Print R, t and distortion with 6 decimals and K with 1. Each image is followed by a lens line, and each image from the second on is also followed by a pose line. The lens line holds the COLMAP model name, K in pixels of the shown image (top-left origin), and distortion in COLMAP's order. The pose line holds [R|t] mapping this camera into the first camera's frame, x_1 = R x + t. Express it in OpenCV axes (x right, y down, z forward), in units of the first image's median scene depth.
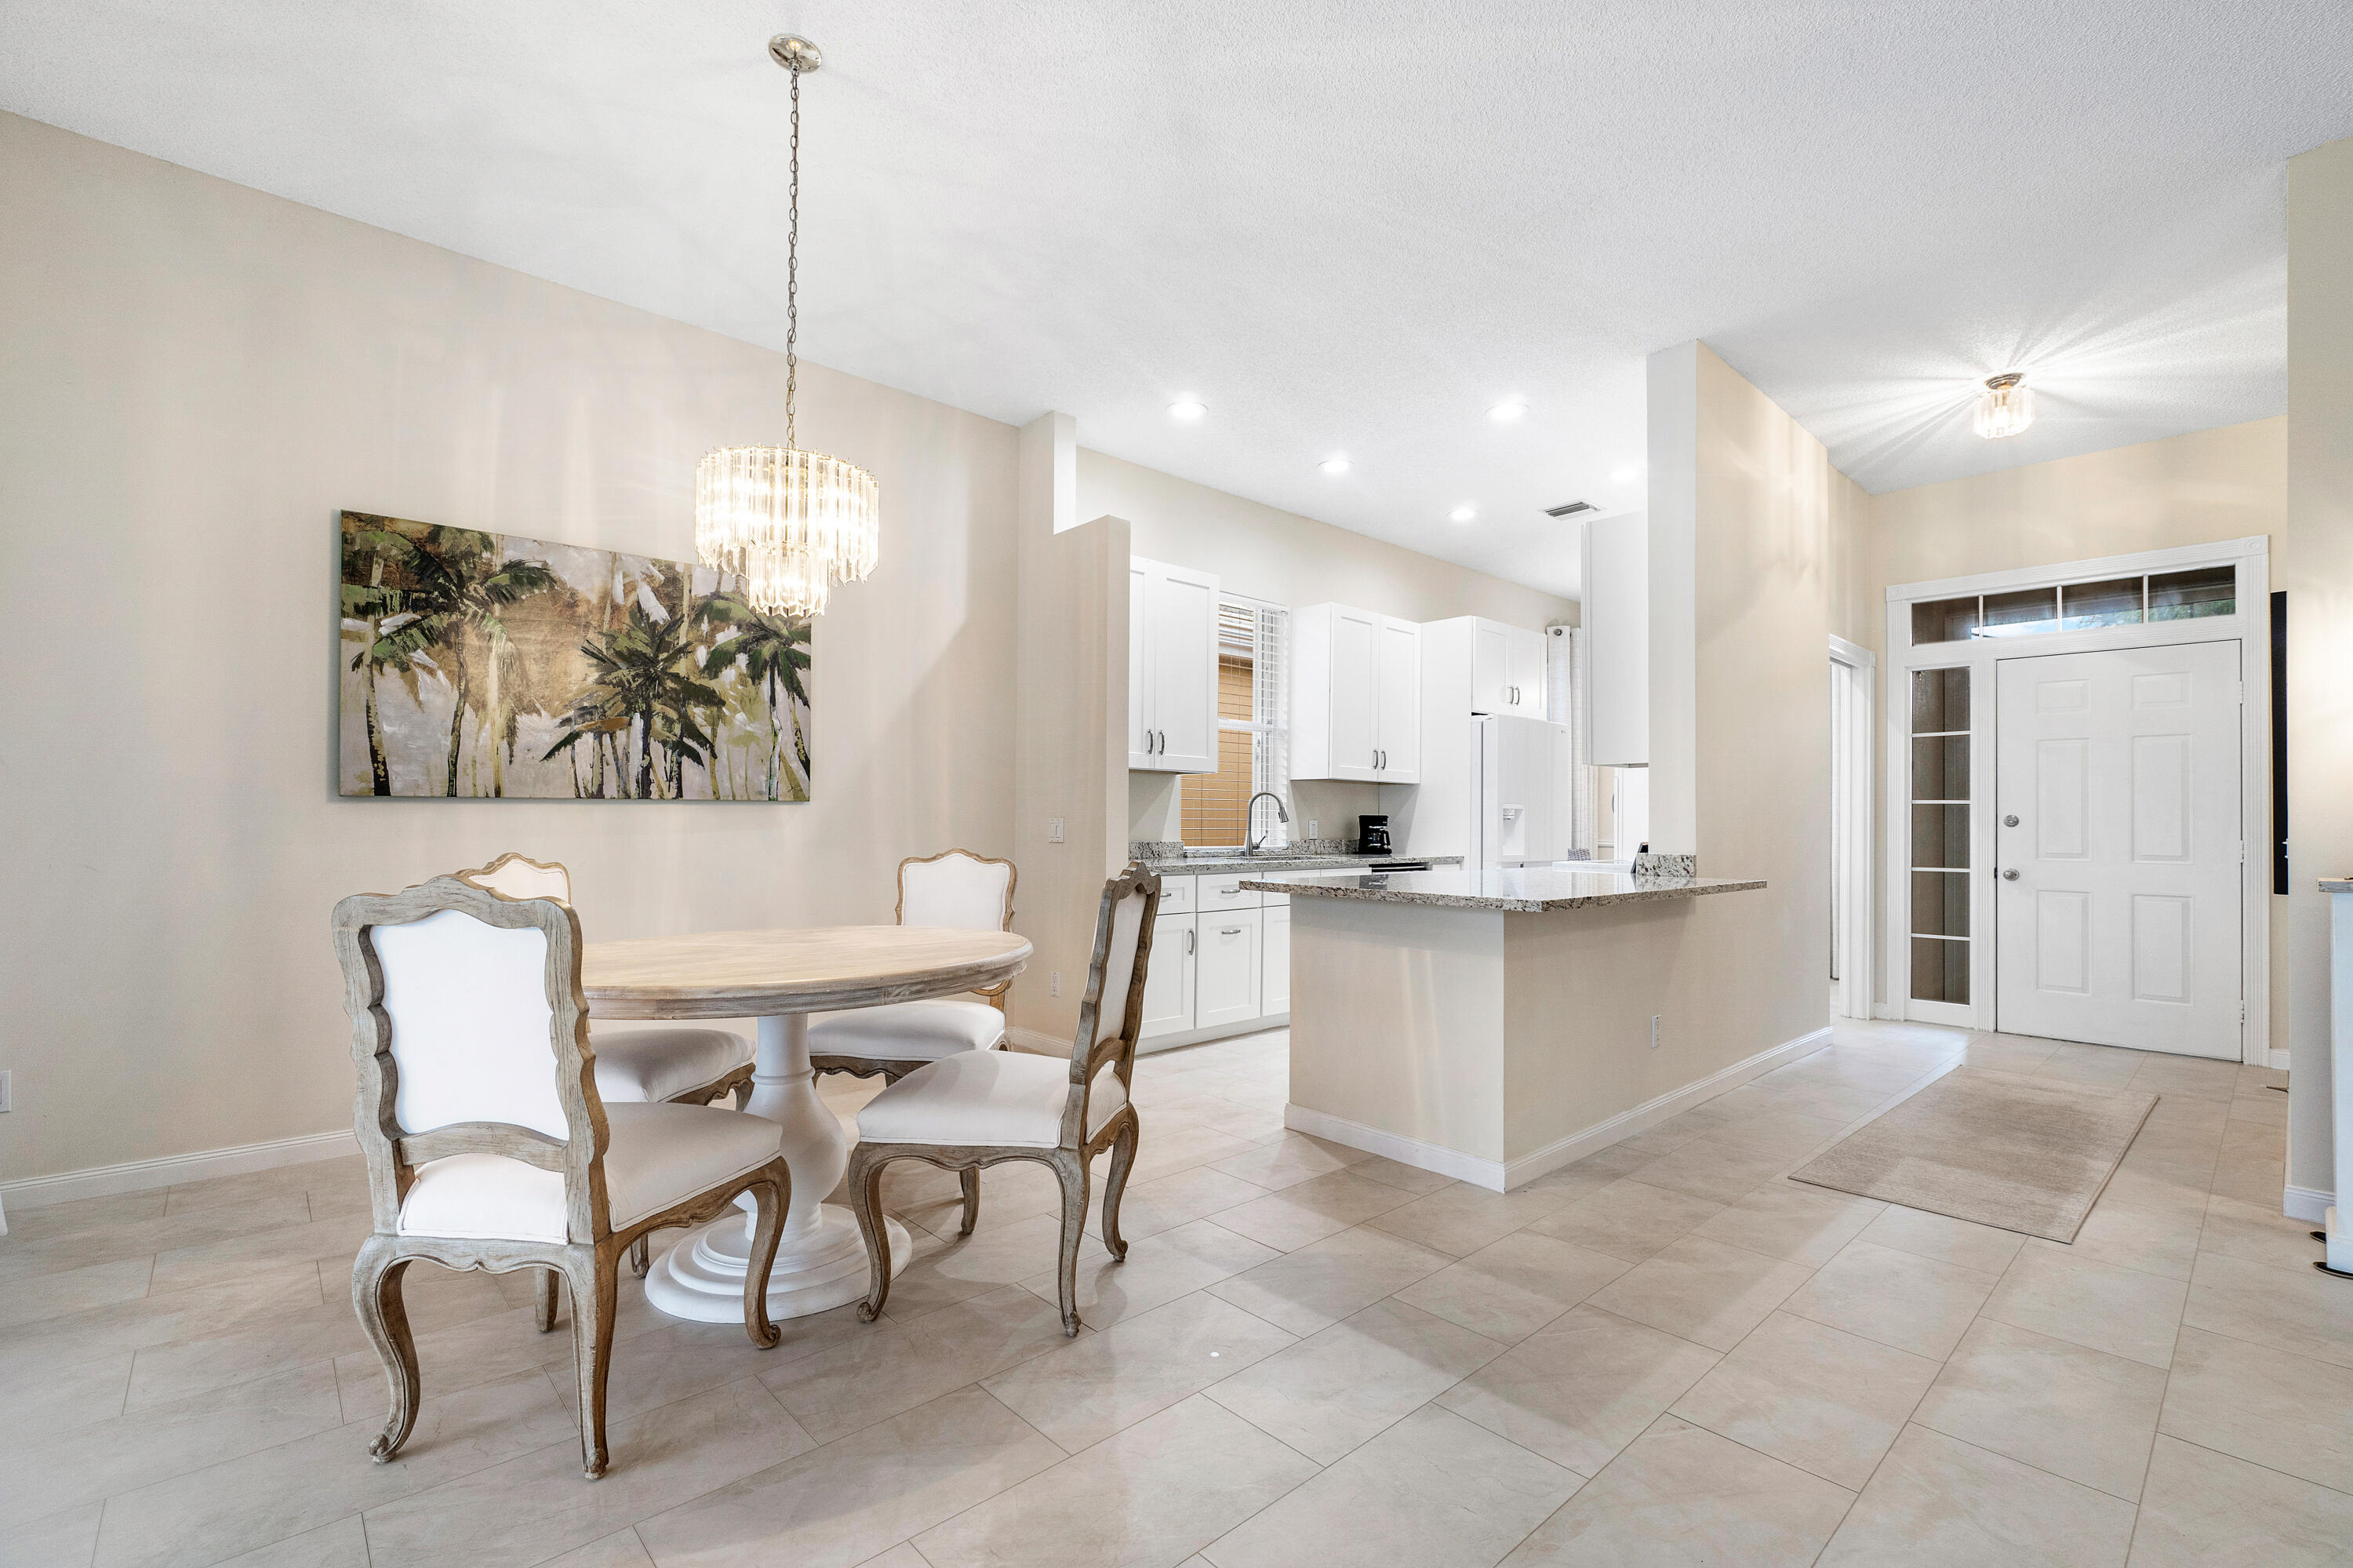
lens RADIAL K [[1024.3, 0, 1106.2], [0, 1024.3, 821.2], [0, 0, 1]] dist [-0.001700, -0.000127]
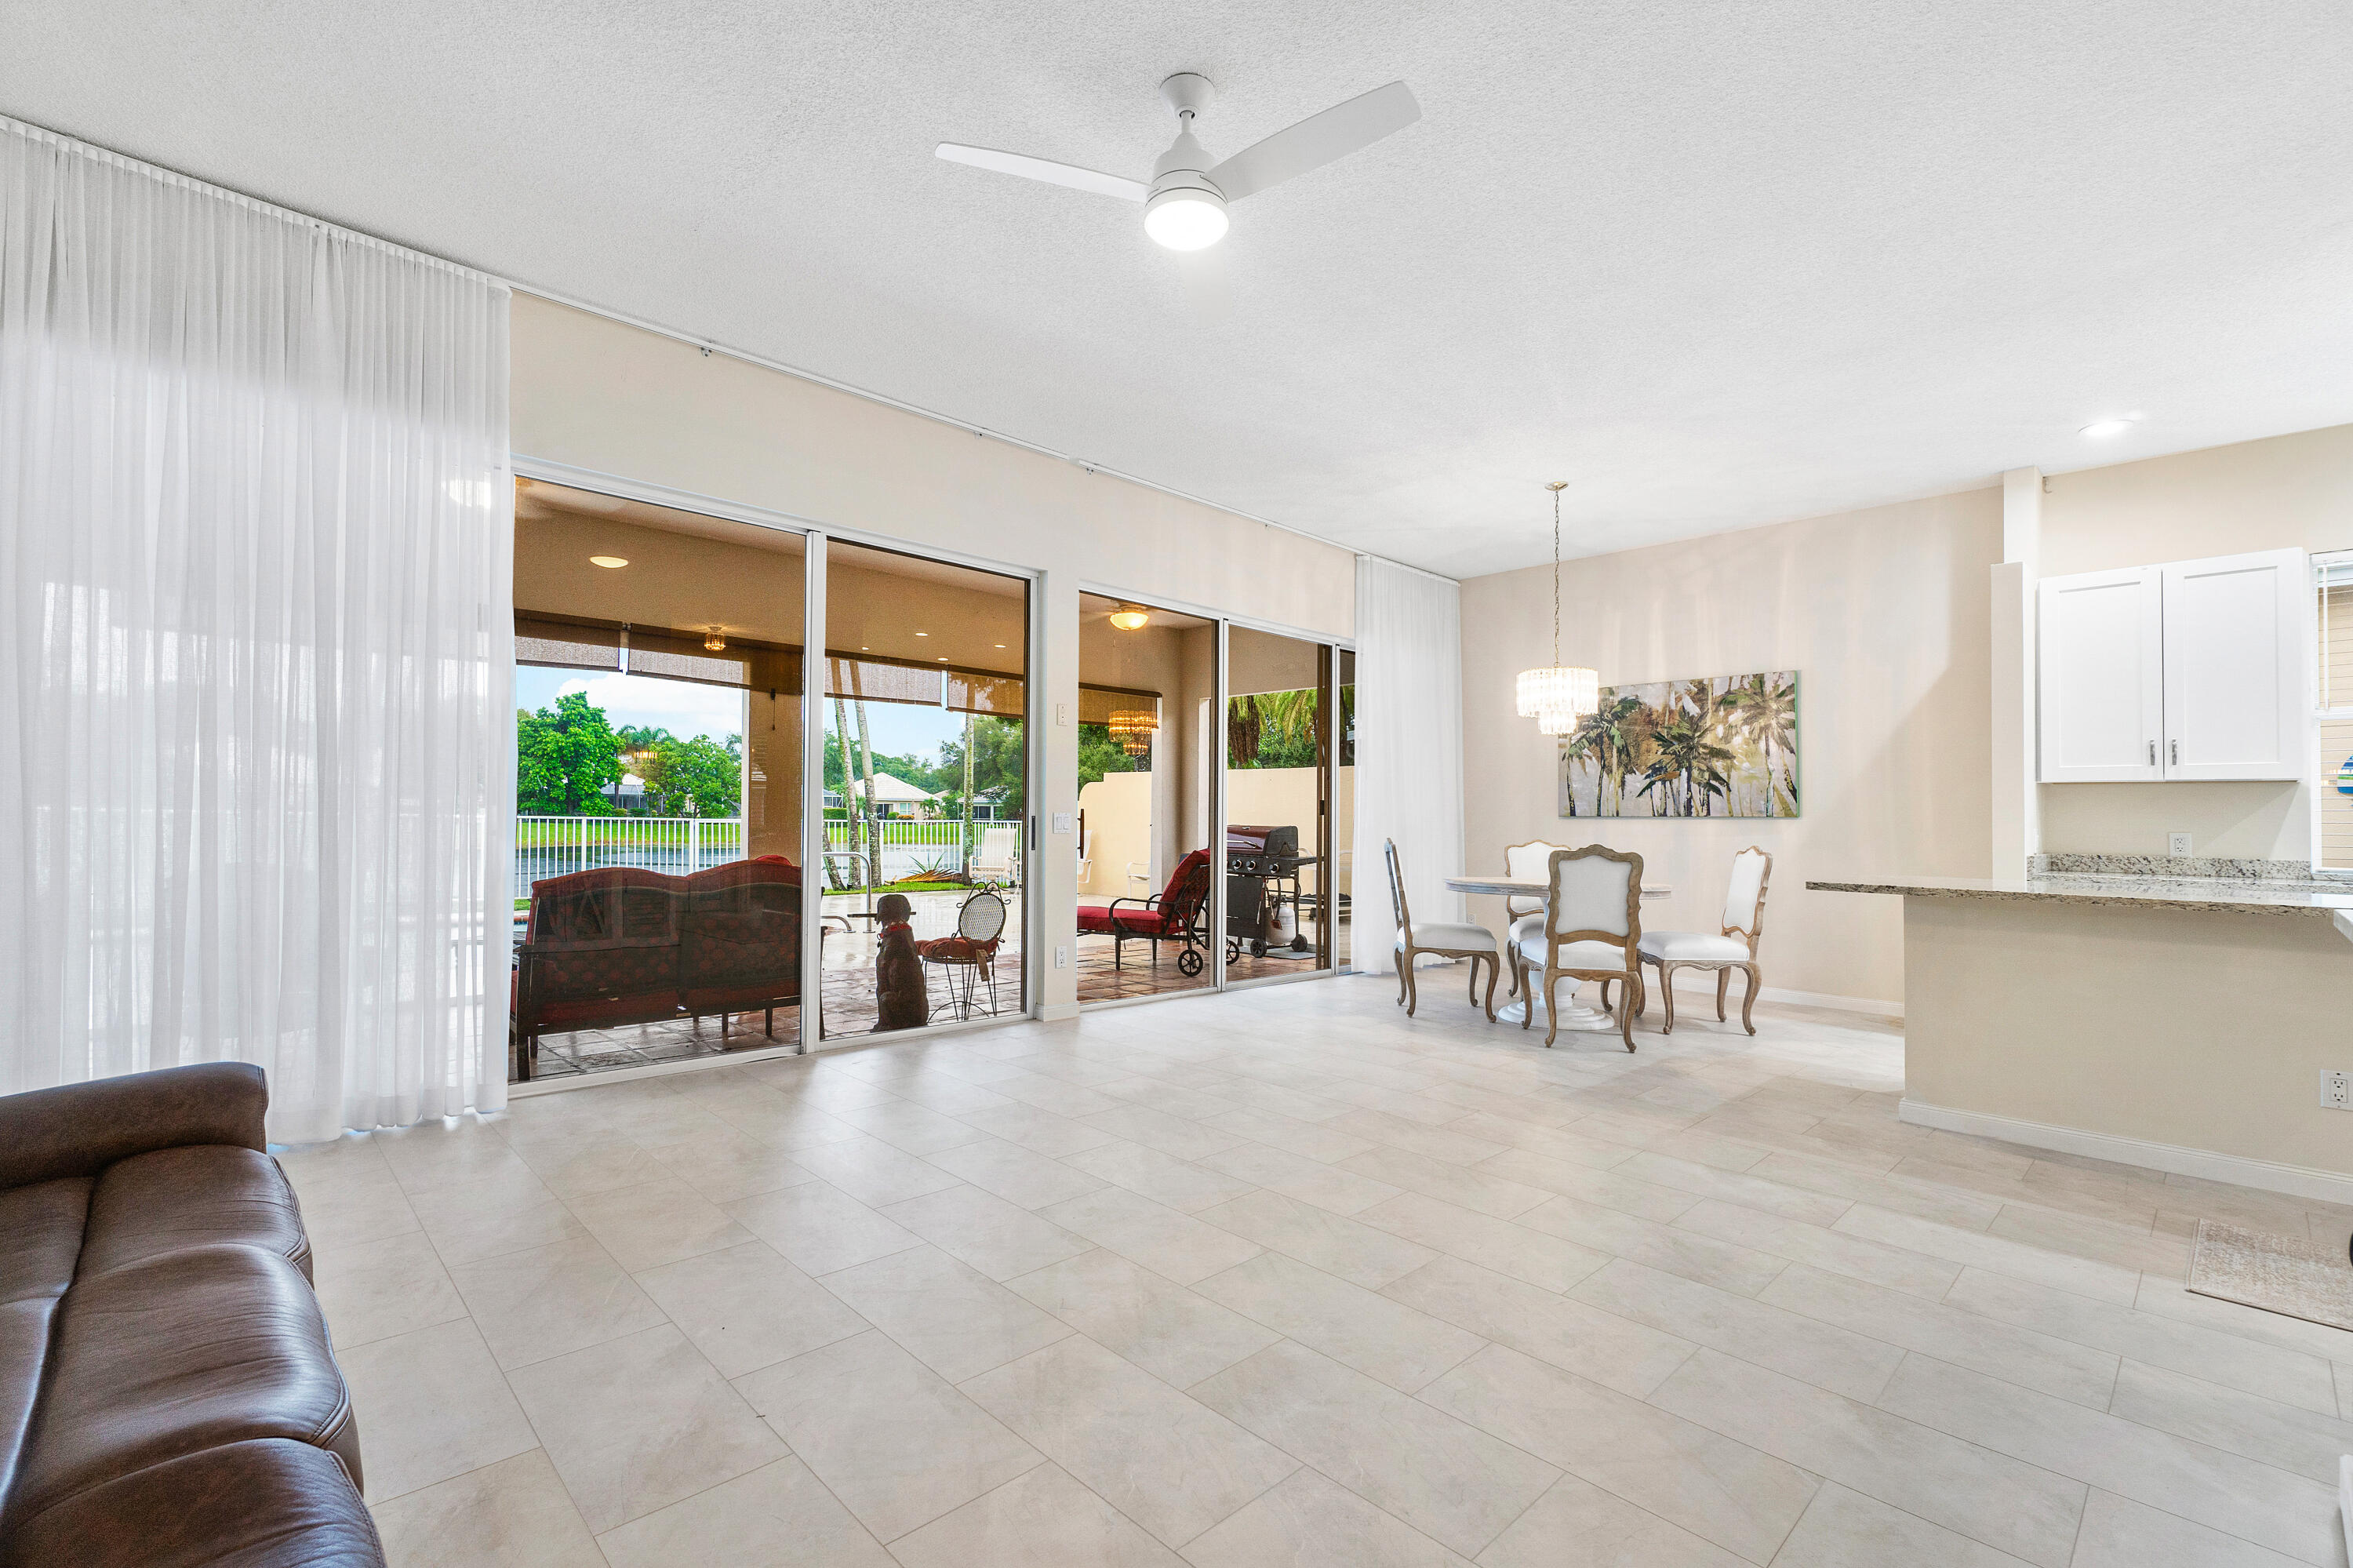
lens RADIAL K [[1066.6, 0, 1157.3], [0, 1066.6, 840.6], [0, 0, 1]] dist [-0.001241, -0.000083]
pose [[0.024803, 0.012420, -0.999615, 1.256346], [-0.017412, 0.999777, 0.011990, 0.012556], [0.999541, 0.017108, 0.025014, 0.036427]]
